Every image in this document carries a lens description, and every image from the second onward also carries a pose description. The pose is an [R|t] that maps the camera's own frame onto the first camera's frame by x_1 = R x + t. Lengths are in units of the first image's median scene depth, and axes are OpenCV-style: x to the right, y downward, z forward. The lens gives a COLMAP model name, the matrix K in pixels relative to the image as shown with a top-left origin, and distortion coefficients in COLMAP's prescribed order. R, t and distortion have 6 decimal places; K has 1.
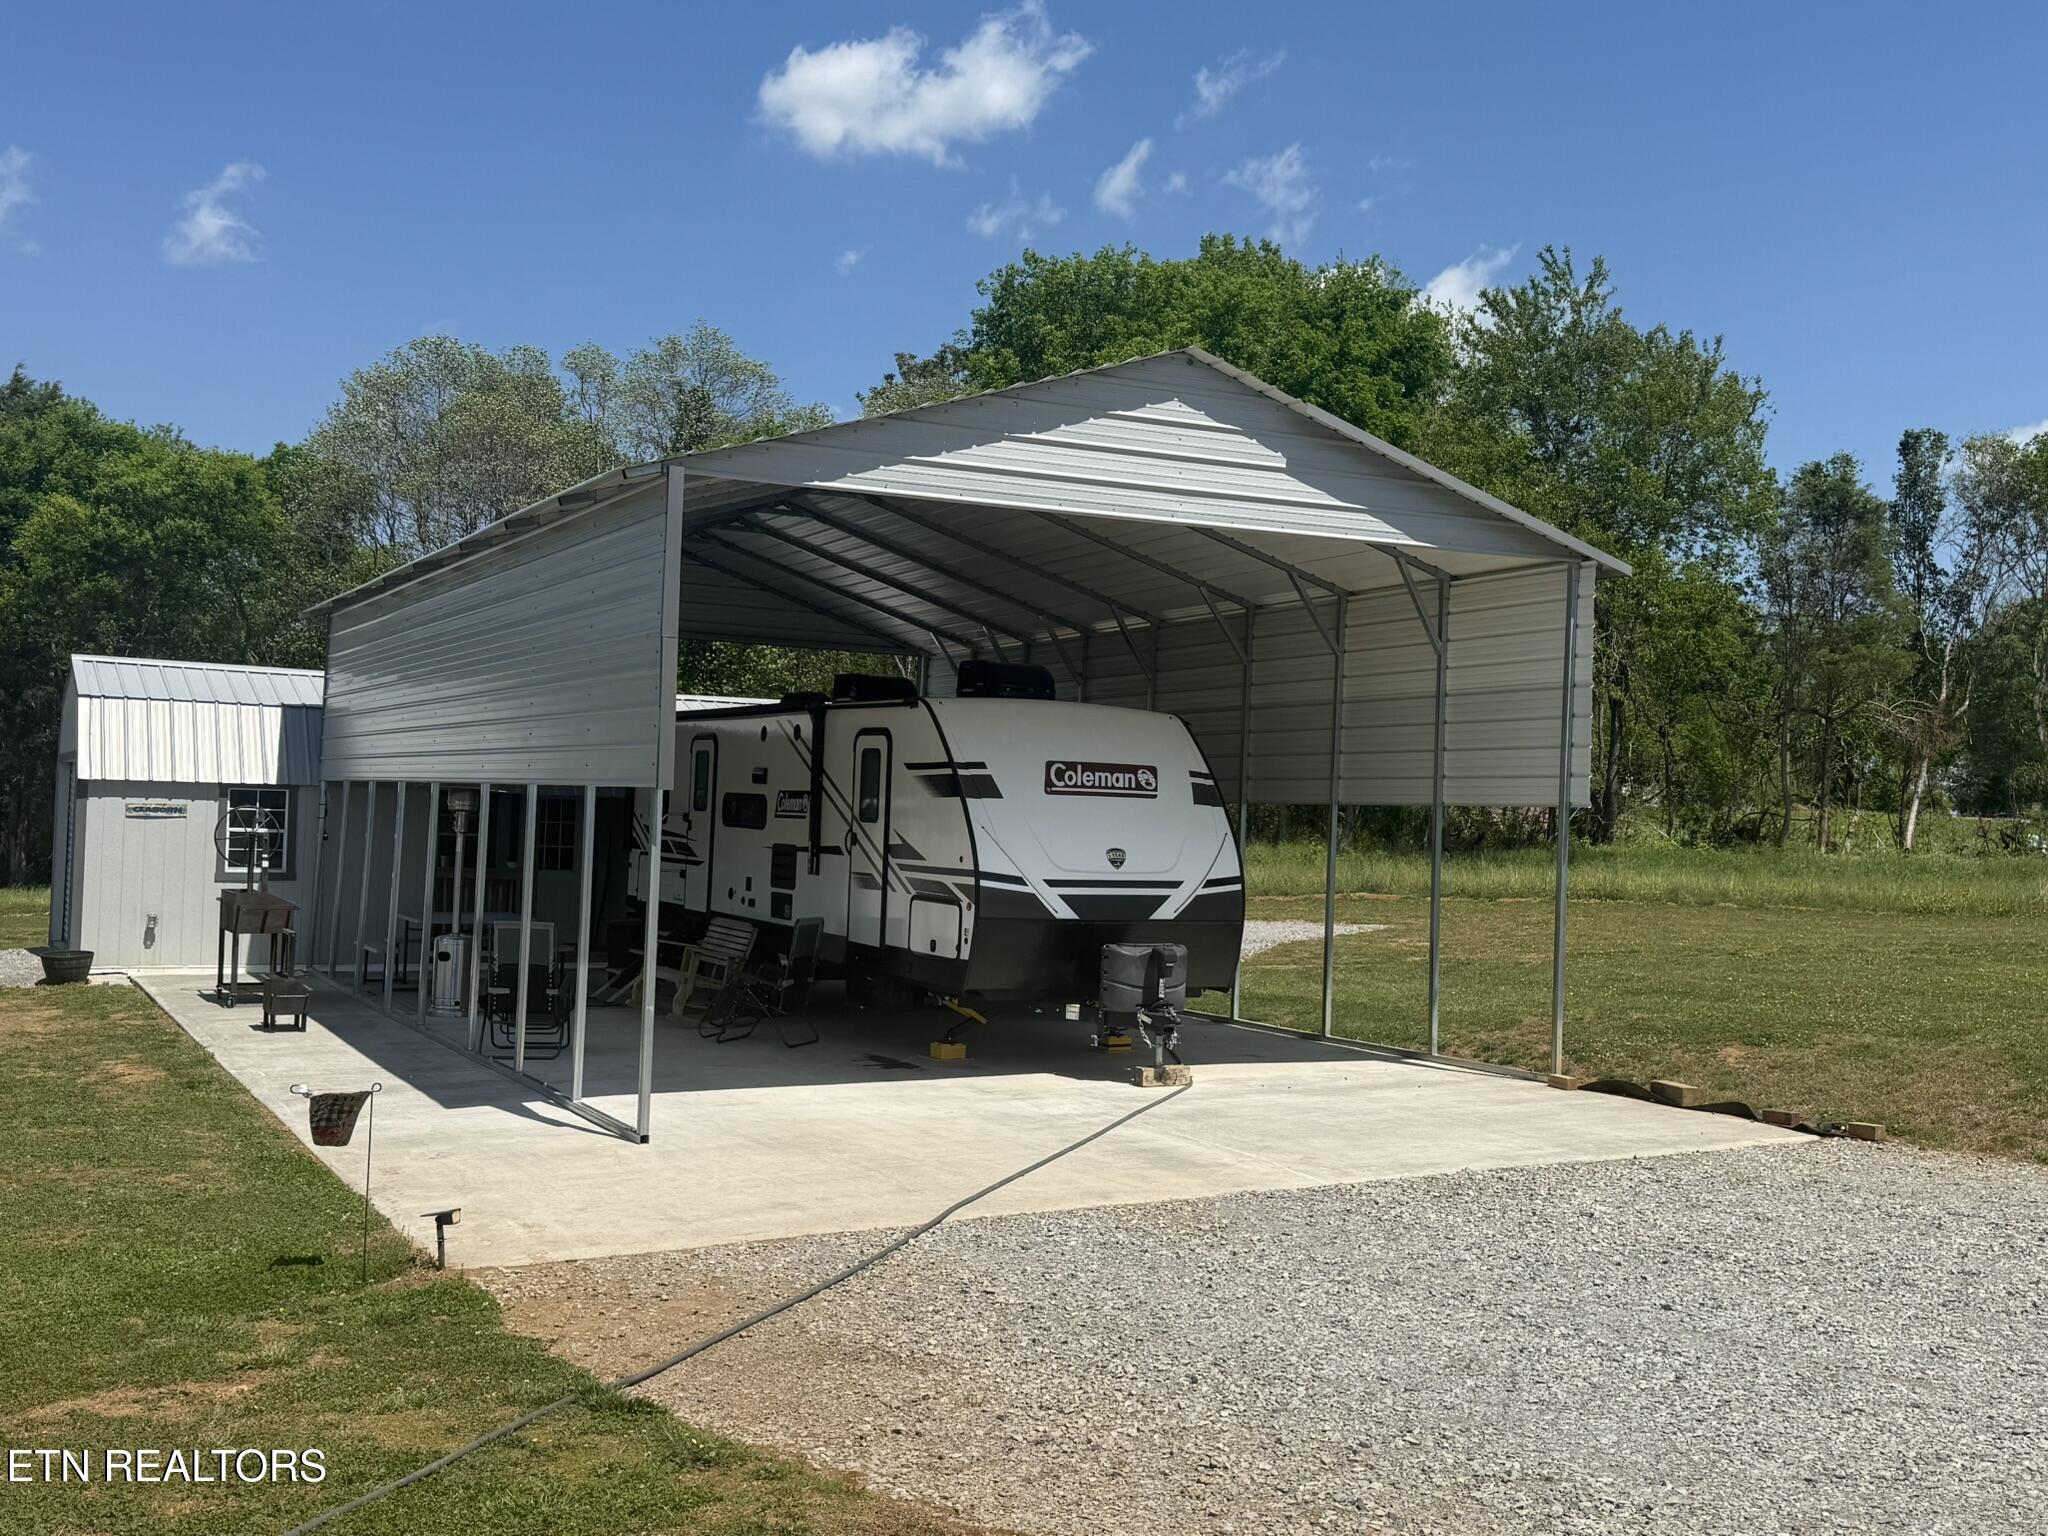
lens RADIAL K [[1995.8, 0, 997.4], [0, 1995.8, 766.1], [0, 0, 1]] dist [0.197696, -0.445846]
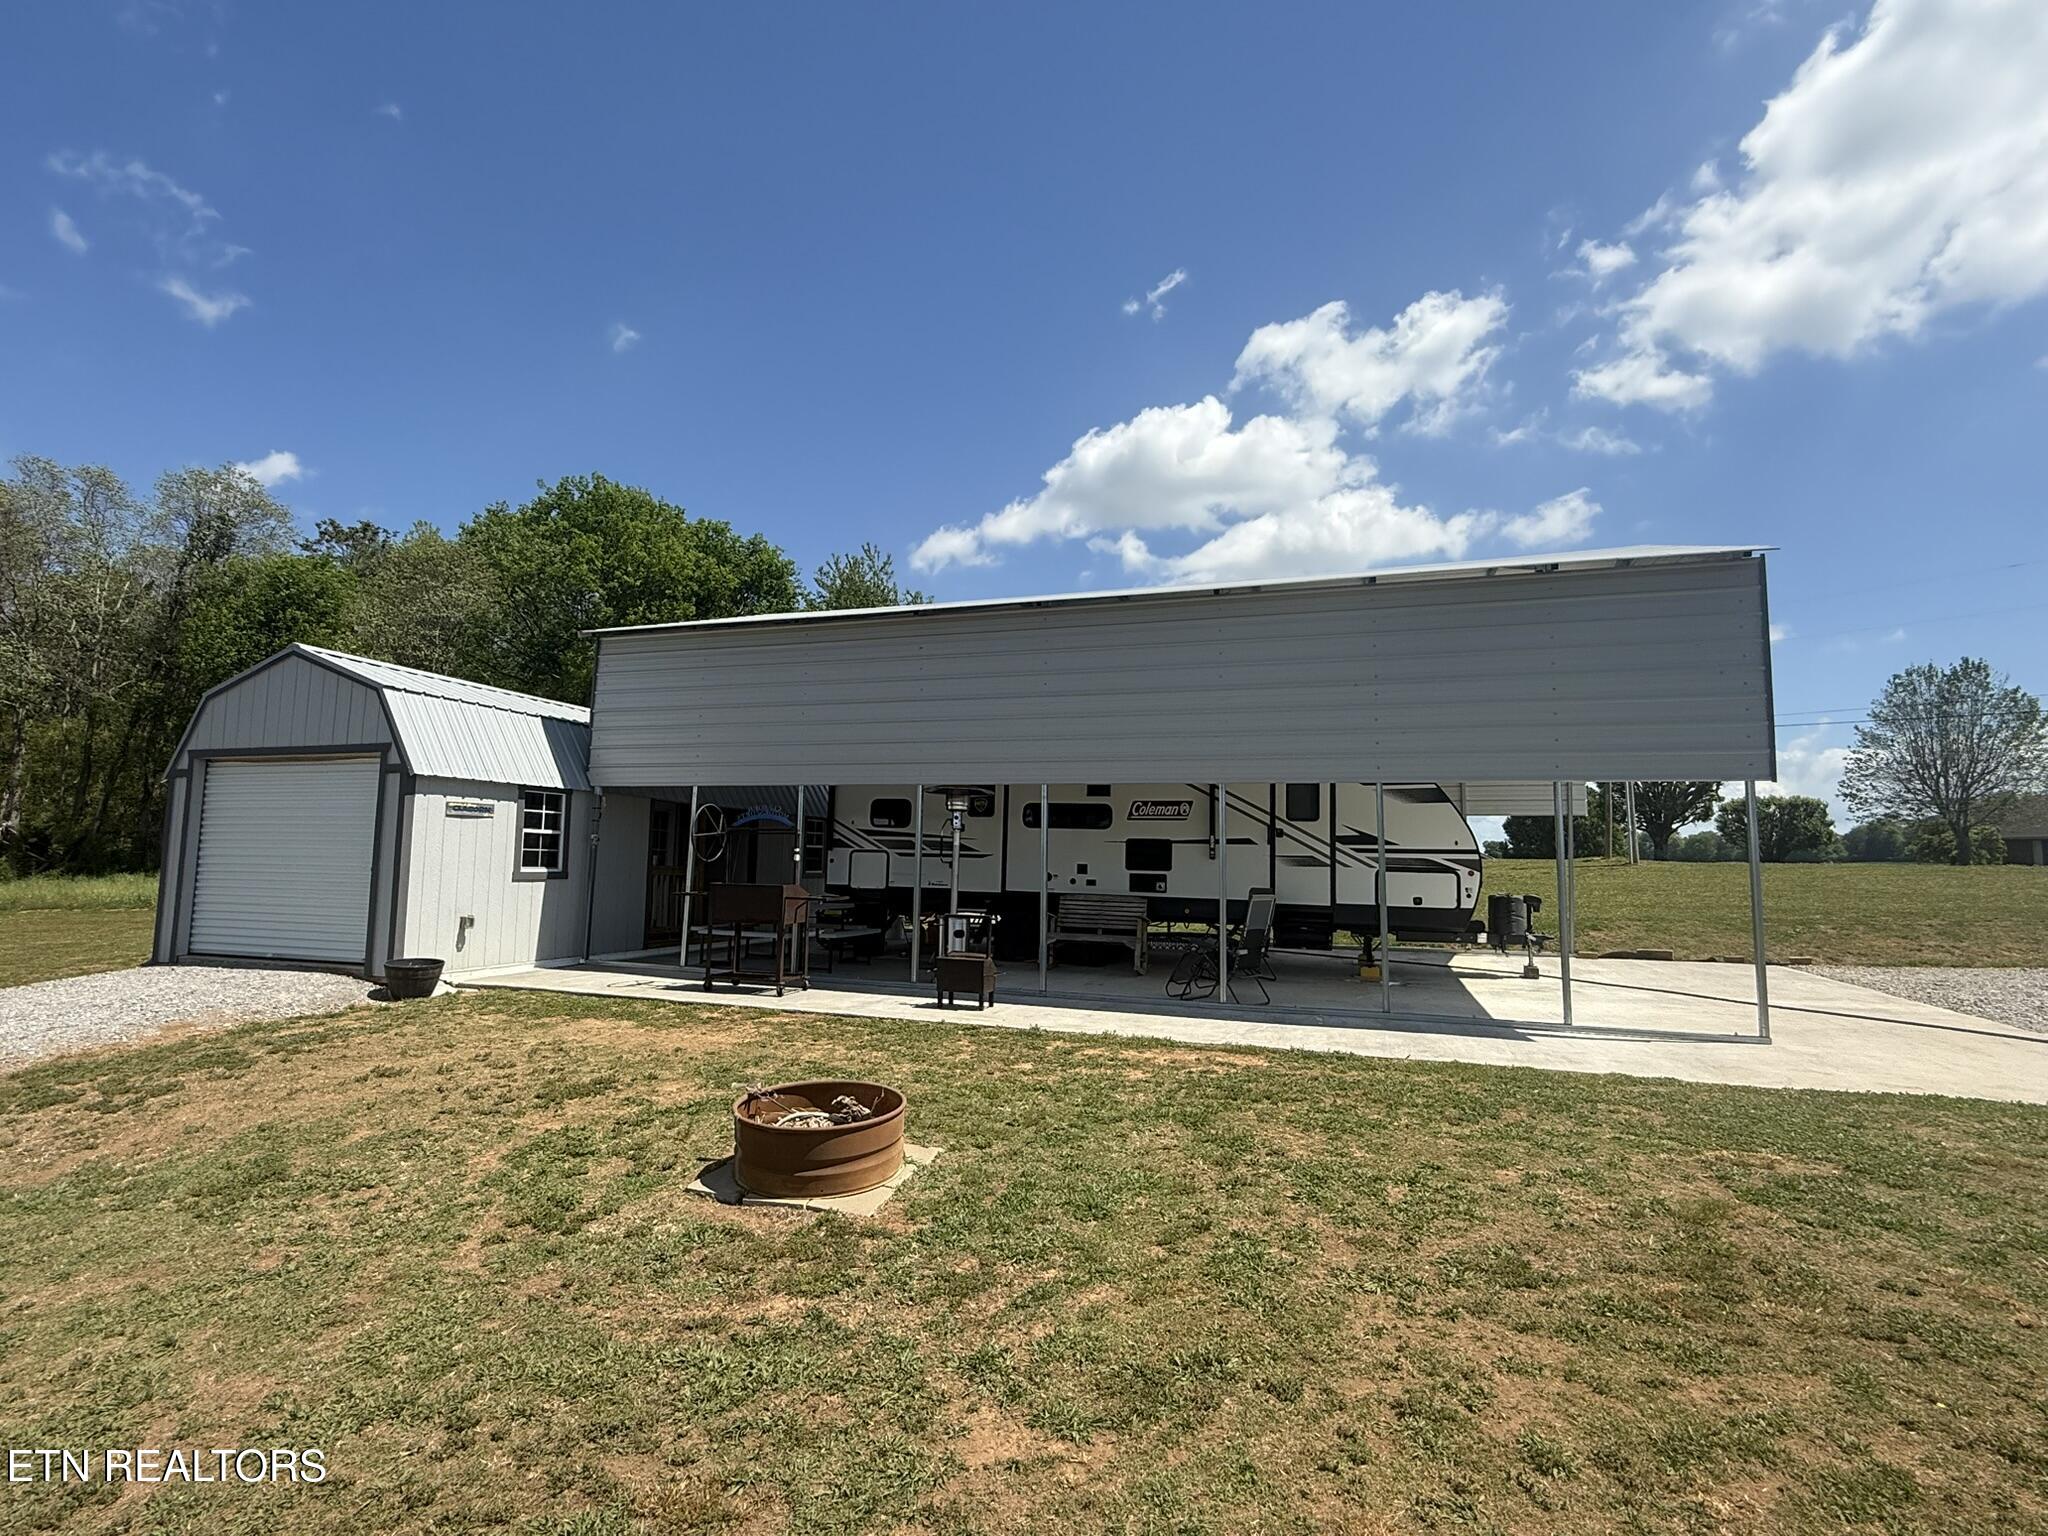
lens RADIAL K [[990.3, 0, 1024.0], [0, 990.3, 768.0], [0, 0, 1]] dist [0.000273, 0.001561]
pose [[0.725545, 0.049736, 0.686375, -0.628226], [-0.013176, 0.998206, -0.058404, 0.029891], [-0.688048, 0.033331, 0.724899, 0.534712]]
